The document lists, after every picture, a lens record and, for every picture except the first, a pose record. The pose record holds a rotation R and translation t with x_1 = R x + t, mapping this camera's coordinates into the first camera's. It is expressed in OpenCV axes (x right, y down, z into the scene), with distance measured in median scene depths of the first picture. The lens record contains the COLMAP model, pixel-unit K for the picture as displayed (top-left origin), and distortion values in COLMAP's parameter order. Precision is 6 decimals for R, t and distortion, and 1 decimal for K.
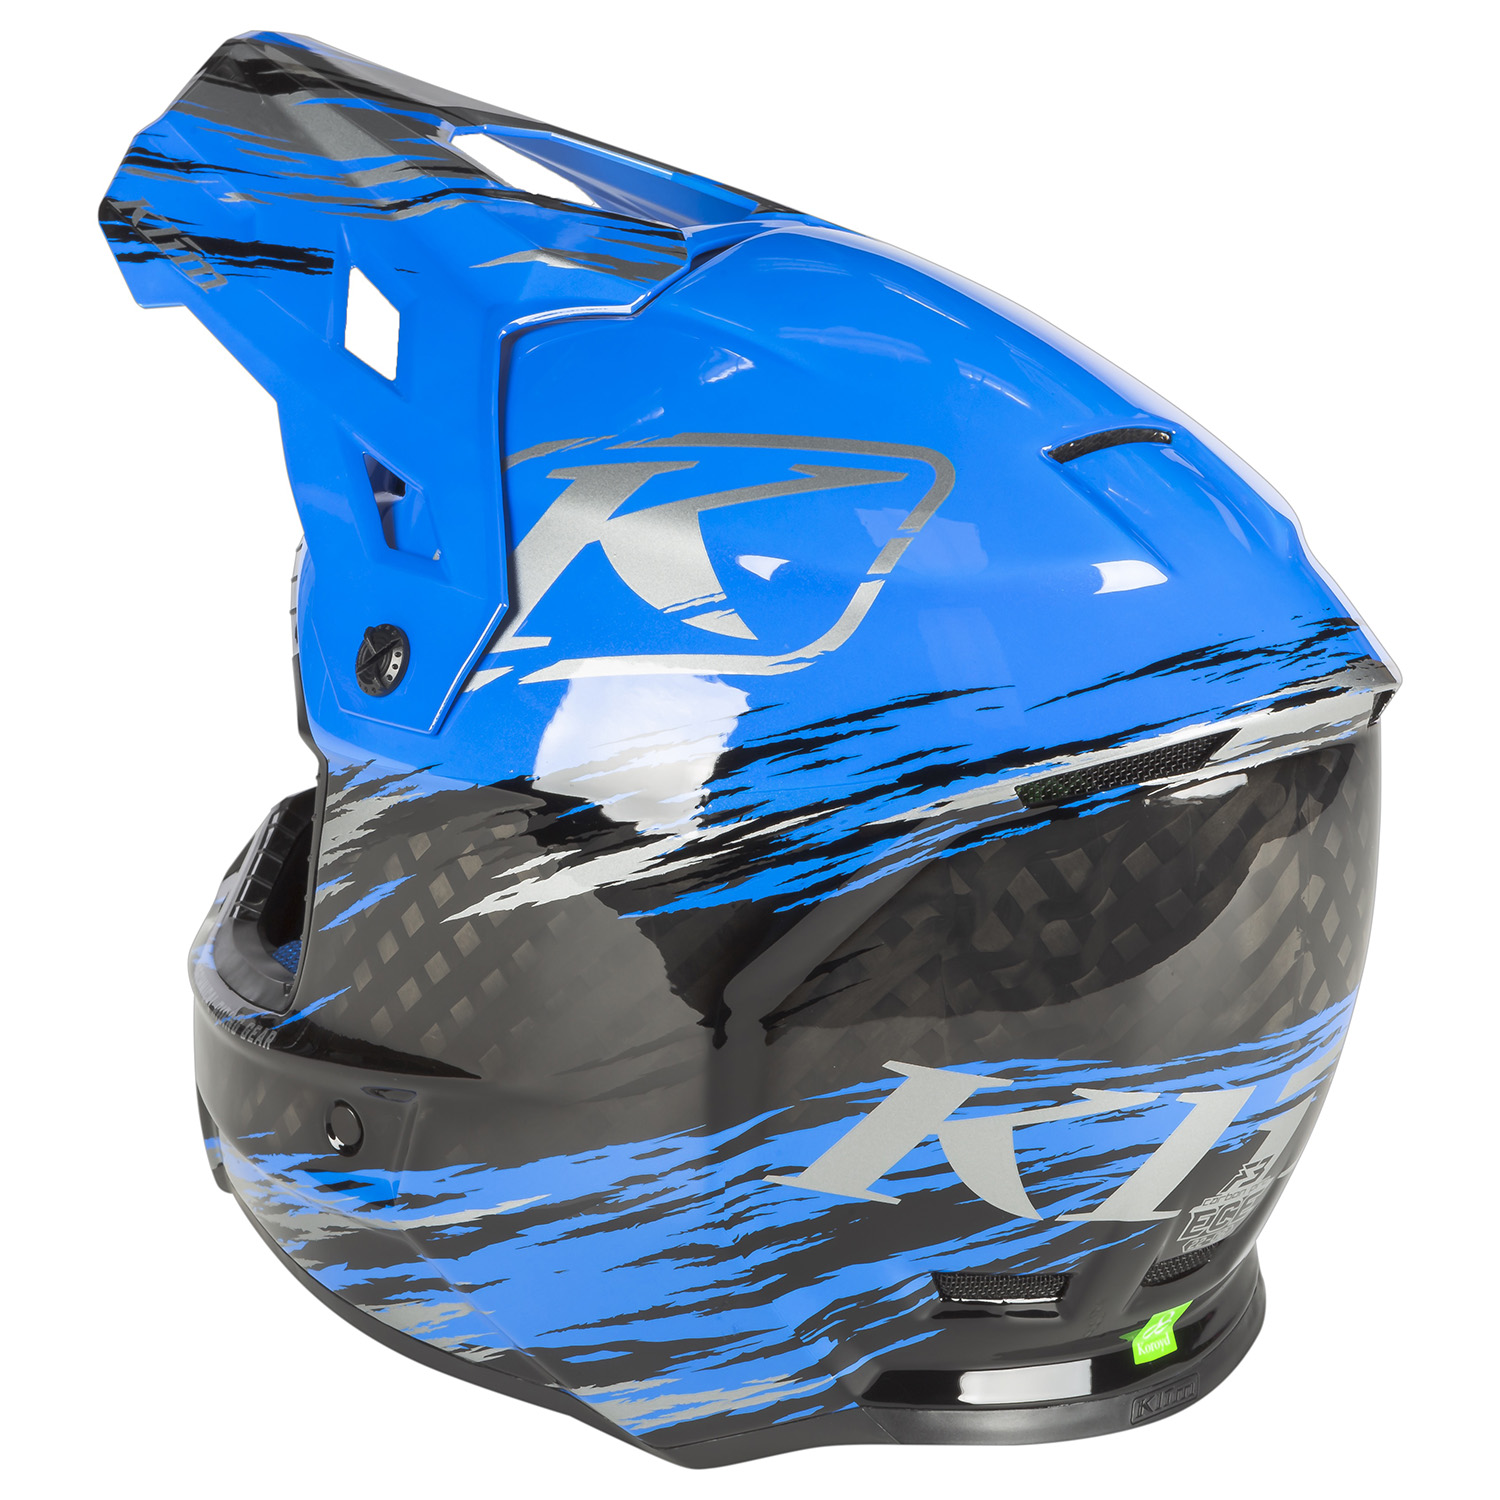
lens RADIAL K [[4454.8, 0, 763.8], [0, 4454.8, 766.3], [0, 0, 1]] dist [-0.017727, 0.000000]
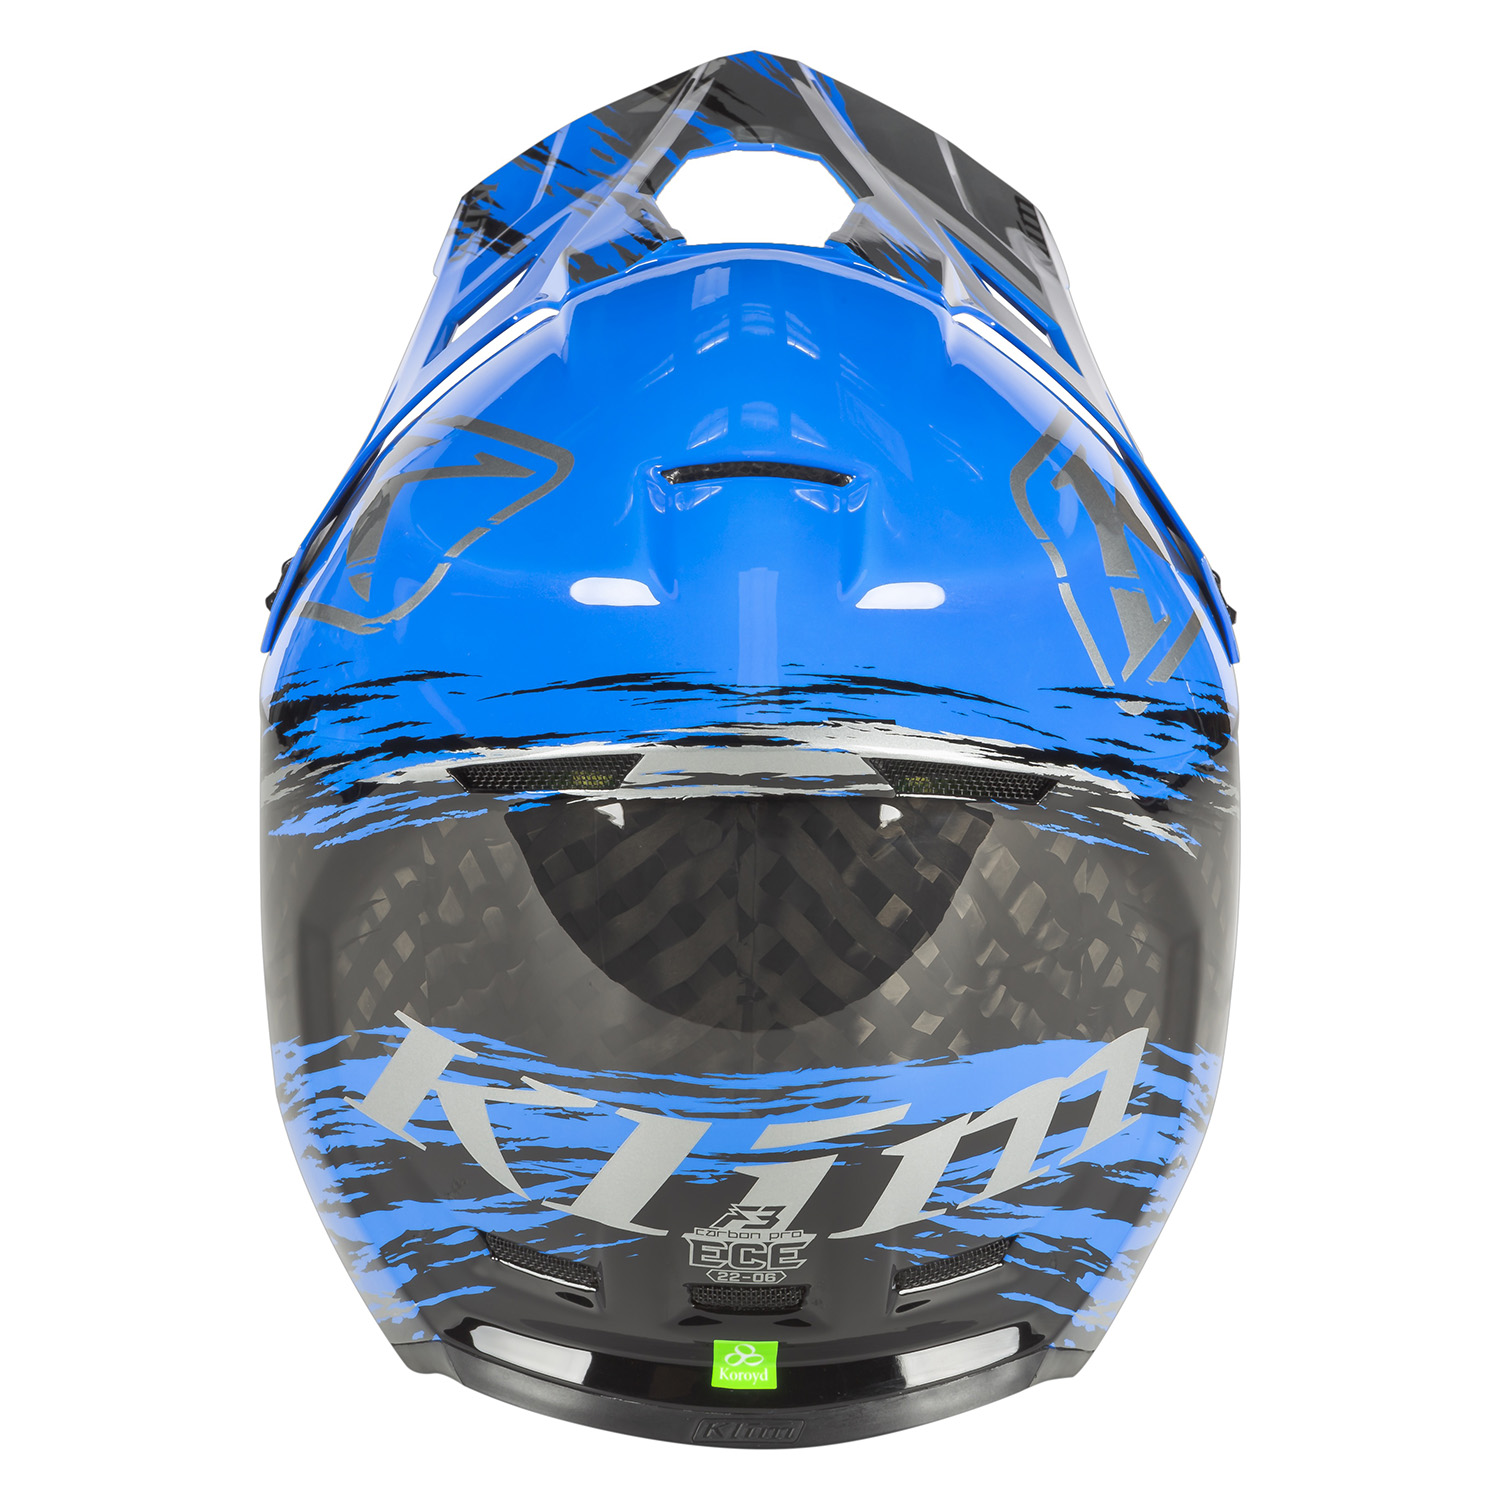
lens RADIAL K [[4454.8, 0, 756.7], [0, 4454.8, 758.3], [0, 0, 1]] dist [-0.017727, 0.000000]
pose [[0.707591, 0.171289, -0.685547, 0.802819], [-0.181880, 0.981636, 0.057540, -0.069476], [0.682813, 0.083973, 0.725751, 0.275714]]
